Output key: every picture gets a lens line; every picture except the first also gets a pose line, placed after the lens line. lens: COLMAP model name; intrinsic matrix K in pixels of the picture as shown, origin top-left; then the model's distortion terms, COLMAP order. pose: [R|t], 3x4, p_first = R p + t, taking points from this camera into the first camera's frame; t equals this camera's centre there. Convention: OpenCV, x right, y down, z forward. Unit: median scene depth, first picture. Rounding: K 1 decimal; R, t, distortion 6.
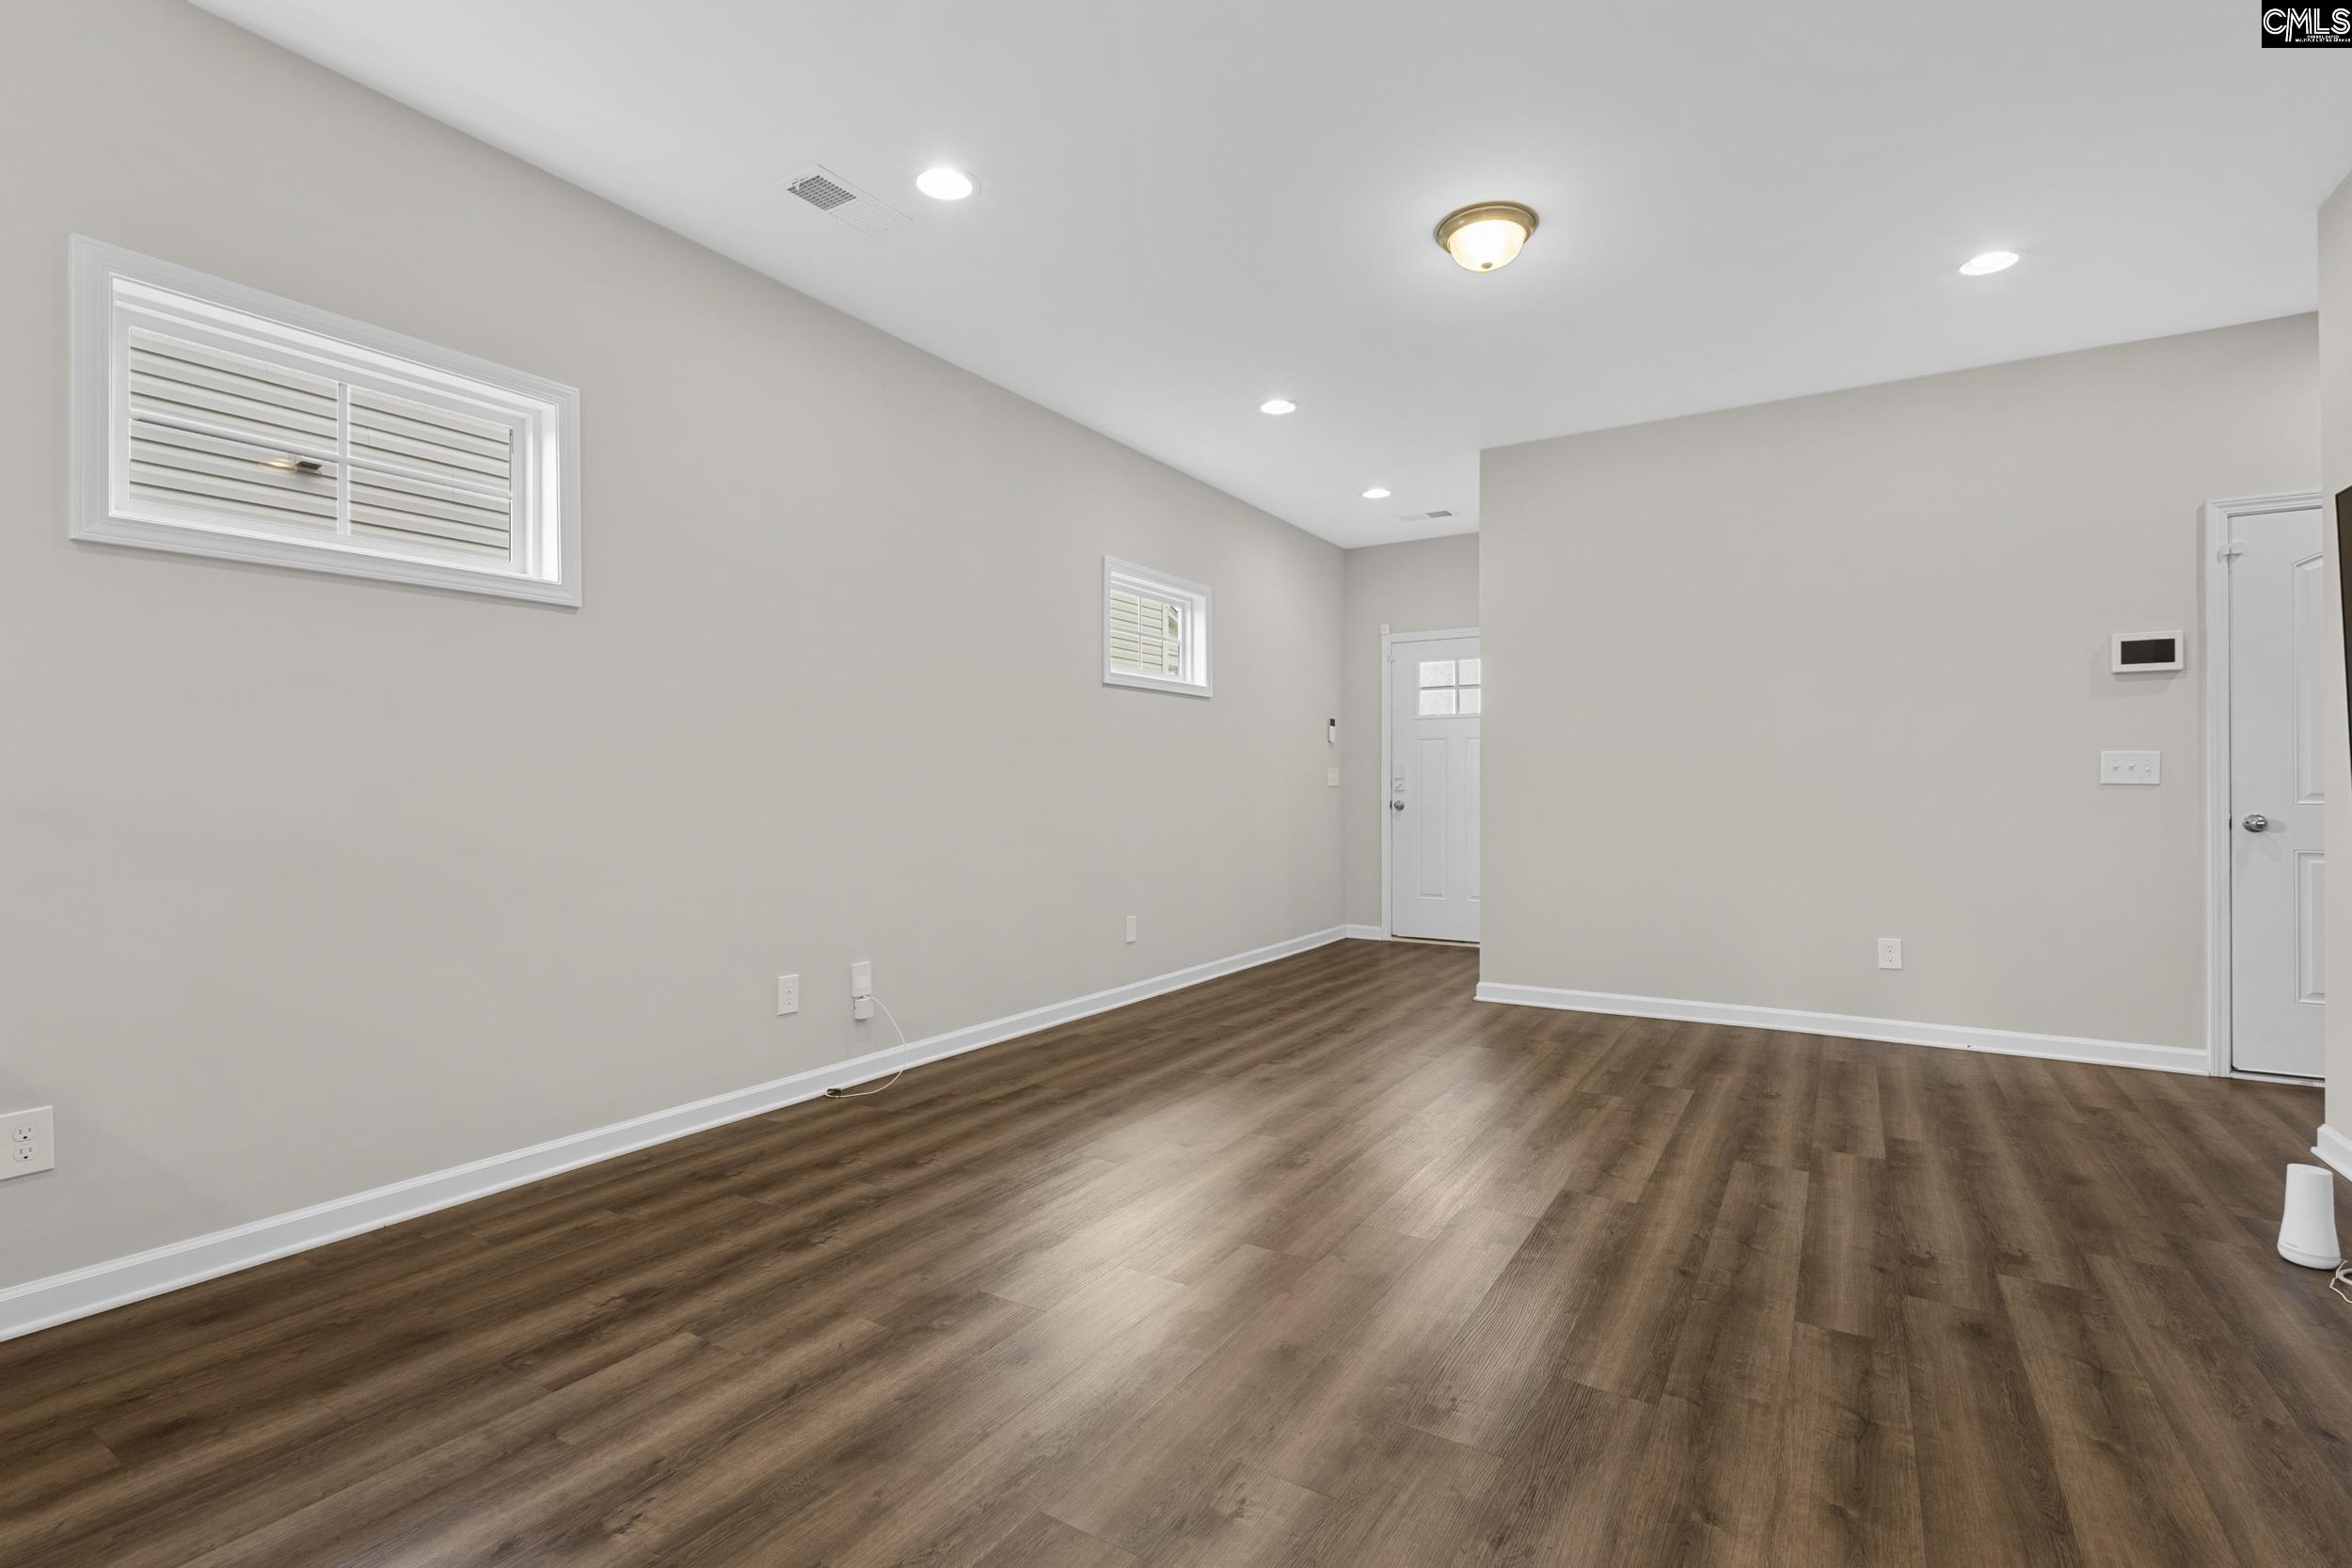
lens RADIAL K [[1081.5, 0, 1180.1], [0, 1081.5, 801.5], [0, 0, 1]] dist [-0.006414, -0.000334]
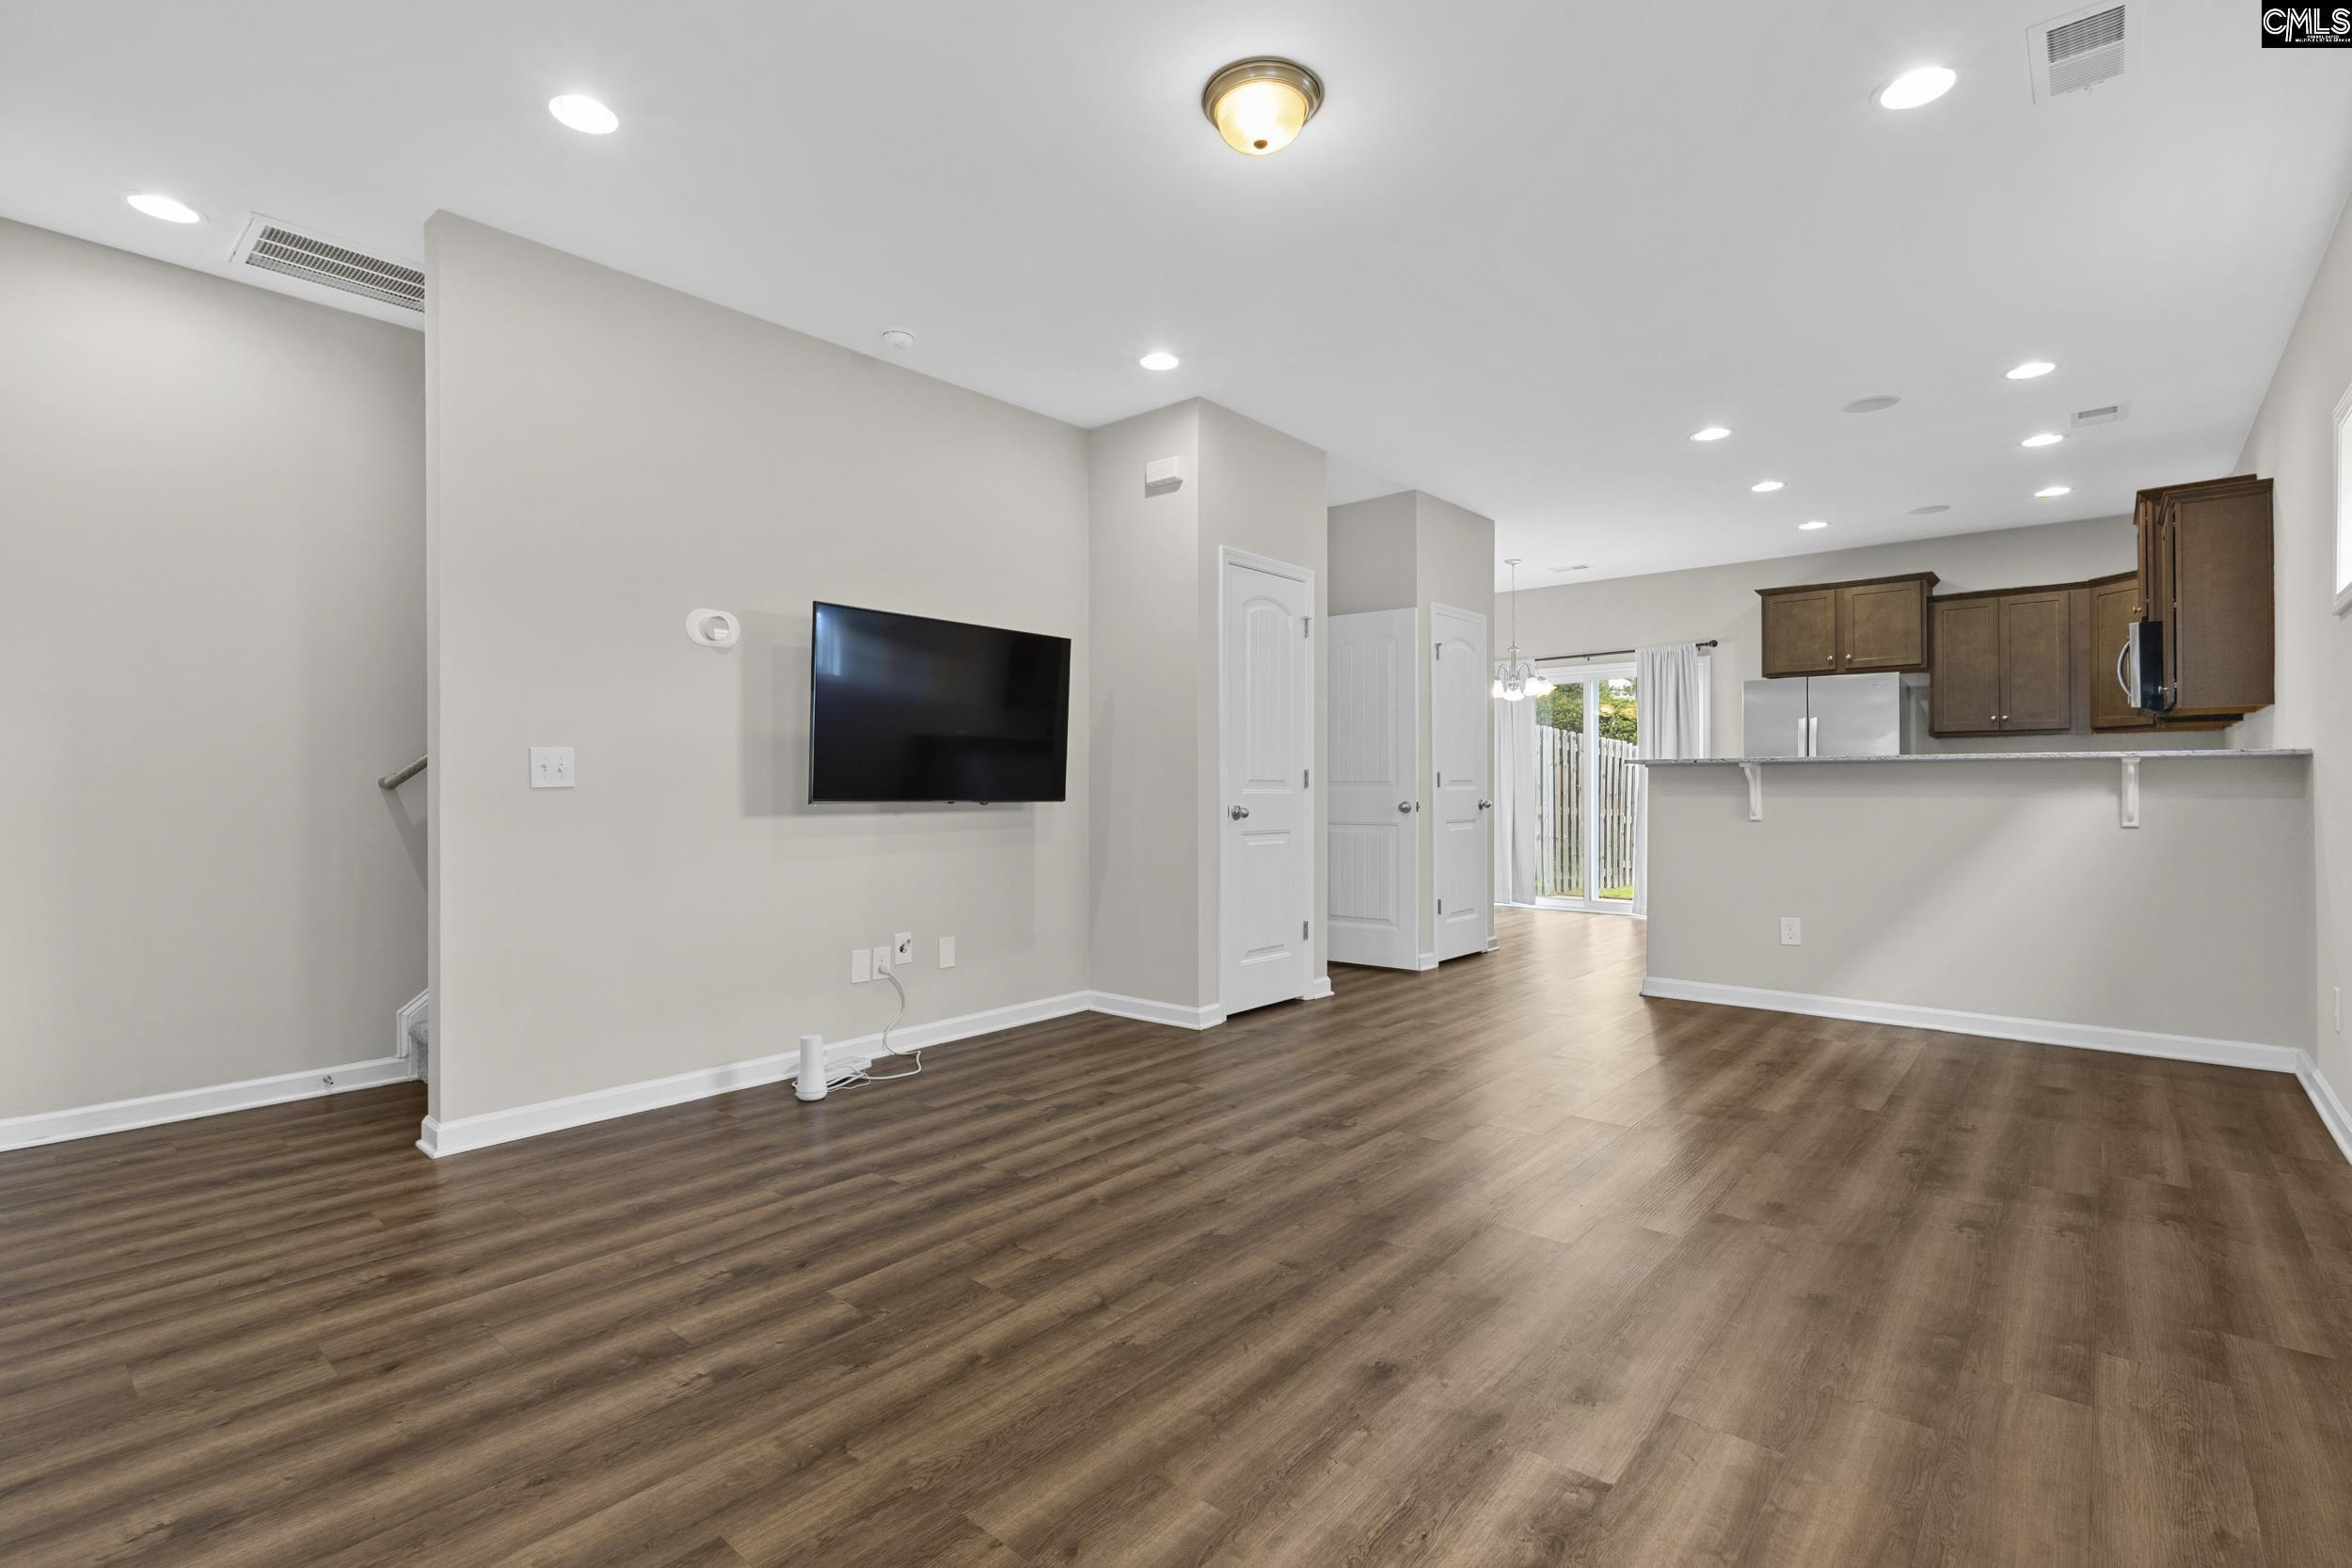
lens RADIAL K [[1081.5, 0, 1190.2], [0, 1081.5, 784.9], [0, 0, 1]] dist [-0.006414, -0.000334]
pose [[-0.988870, 0.004661, 0.148707, 0.241932], [0.006470, 0.999911, 0.011680, -0.023619], [-0.148639, 0.012513, -0.988812, 2.010765]]
